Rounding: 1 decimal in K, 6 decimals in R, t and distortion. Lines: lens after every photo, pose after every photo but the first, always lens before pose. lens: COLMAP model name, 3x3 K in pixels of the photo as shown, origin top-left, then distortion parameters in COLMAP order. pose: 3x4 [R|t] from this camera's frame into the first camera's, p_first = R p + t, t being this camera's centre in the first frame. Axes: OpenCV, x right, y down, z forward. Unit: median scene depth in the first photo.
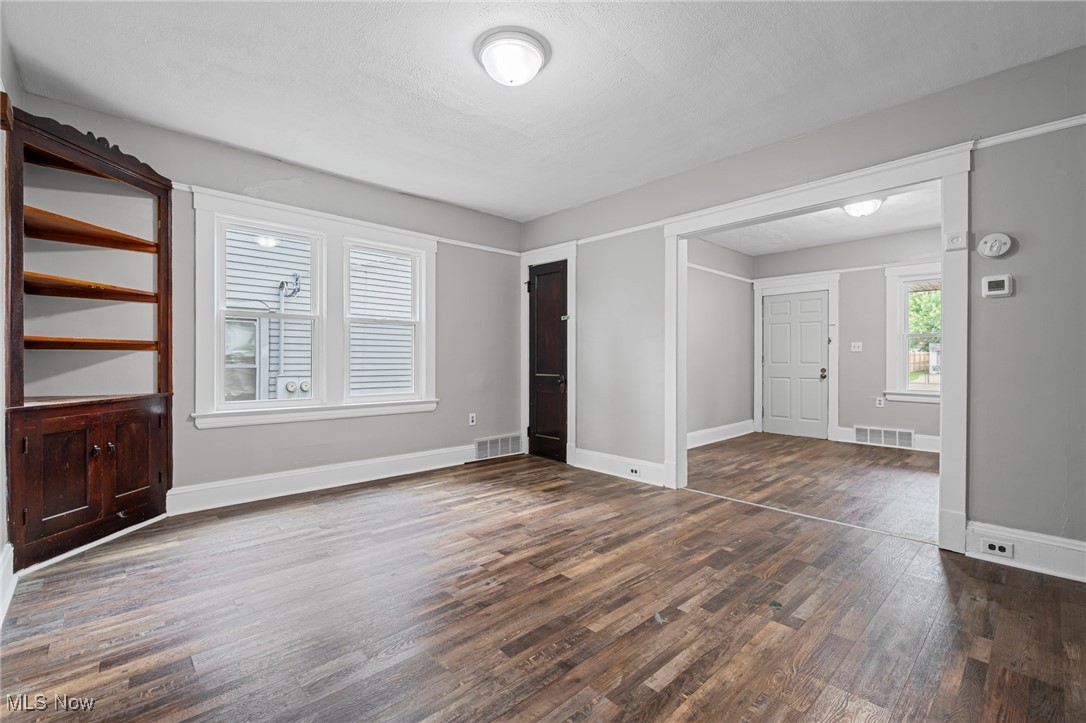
lens RADIAL K [[463.2, 0, 541.2], [0, 463.2, 358.4], [0, 0, 1]] dist [0.000580, -0.000062]
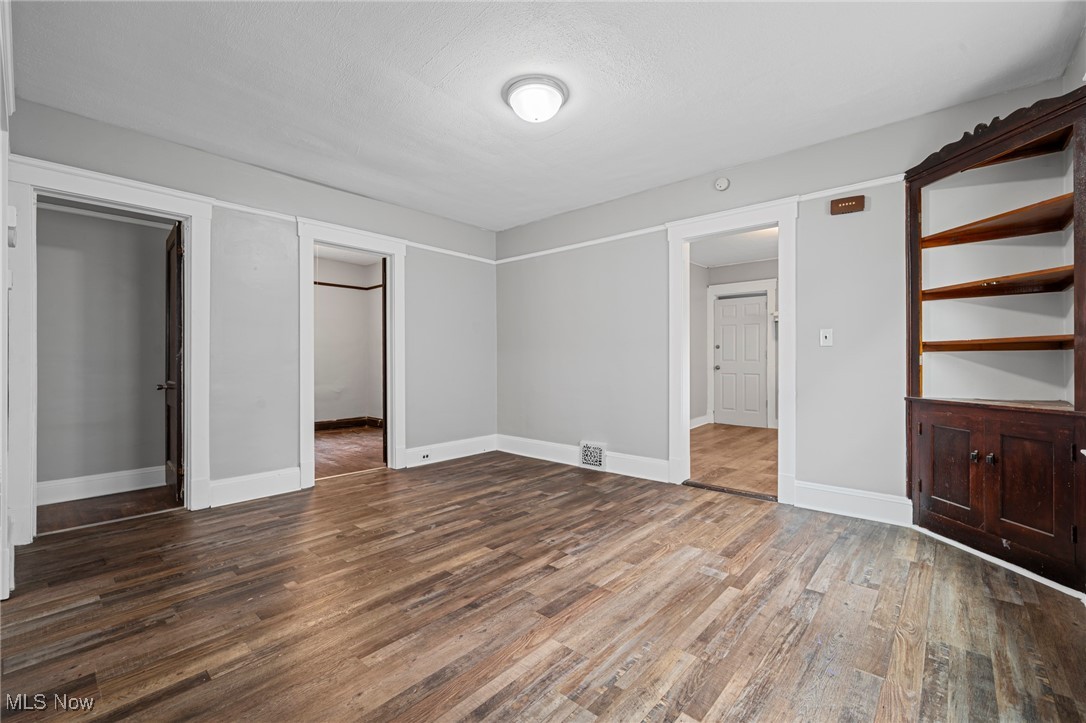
lens RADIAL K [[463.2, 0, 541.2], [0, 463.2, 358.4], [0, 0, 1]] dist [0.000580, -0.000062]
pose [[-0.996109, -0.000816, -0.088128, 0.023020], [-0.000115, 0.999968, -0.007950, 0.005530], [0.088132, -0.007909, -0.996077, 2.014961]]
